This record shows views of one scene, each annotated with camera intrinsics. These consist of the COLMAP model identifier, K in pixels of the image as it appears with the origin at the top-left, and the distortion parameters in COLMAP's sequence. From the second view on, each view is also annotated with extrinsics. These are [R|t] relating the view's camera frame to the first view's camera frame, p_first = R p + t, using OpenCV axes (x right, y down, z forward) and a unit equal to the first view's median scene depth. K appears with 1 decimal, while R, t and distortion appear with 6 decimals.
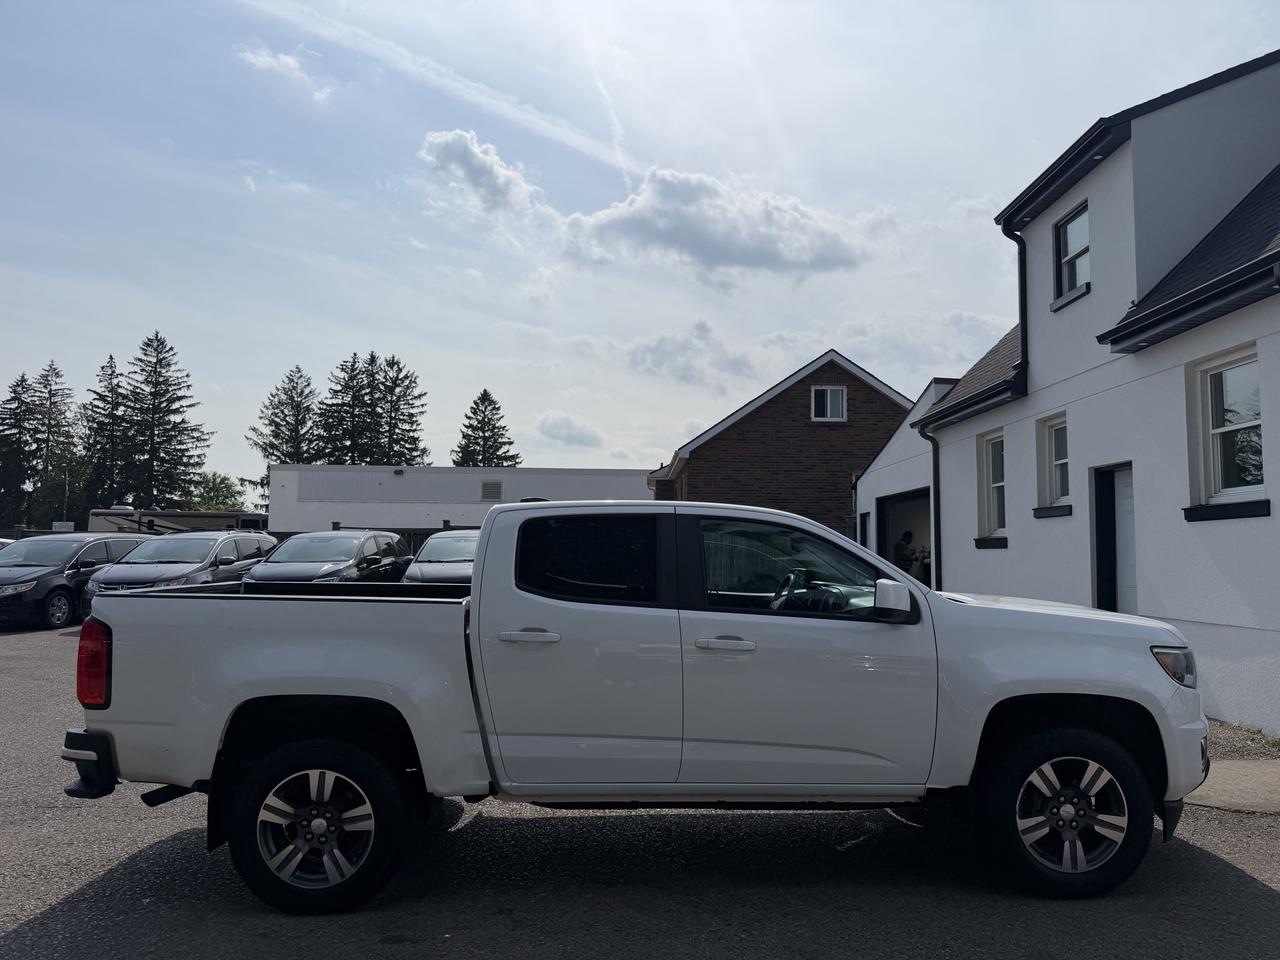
lens RADIAL K [[895.5, 0, 640.0], [0, 895.5, 480.0], [0, 0, 1]] dist [0.139119, -0.228964]
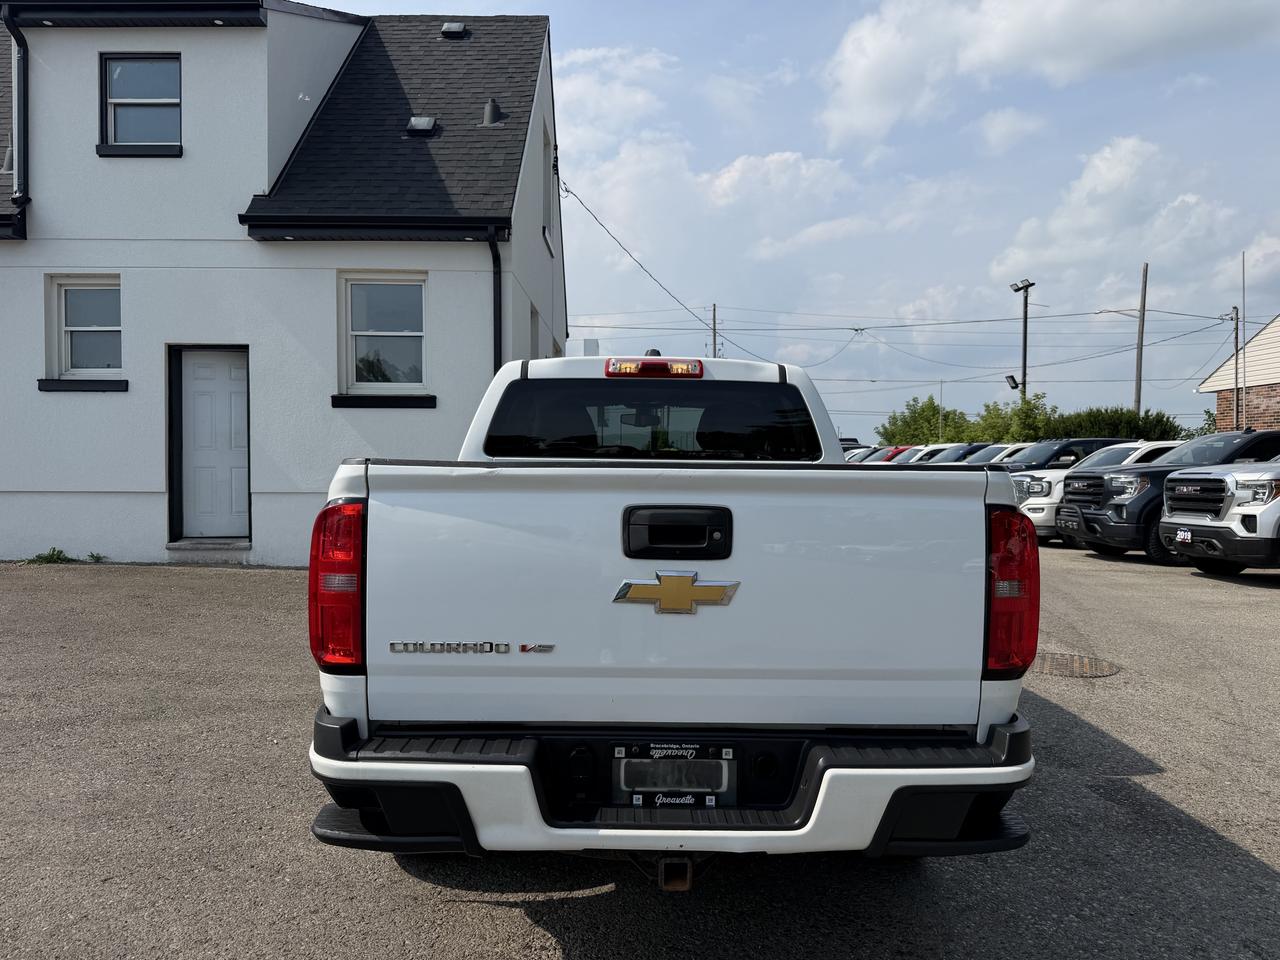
lens RADIAL K [[899.5, 0, 641.0], [0, 899.5, 496.1], [0, 0, 1]] dist [0.061575, -0.087719]
pose [[0.002130, -0.045621, 0.998957, -0.409572], [-0.090505, 0.994850, 0.045626, 0.050908], [-0.995894, -0.090507, -0.002010, 0.442753]]
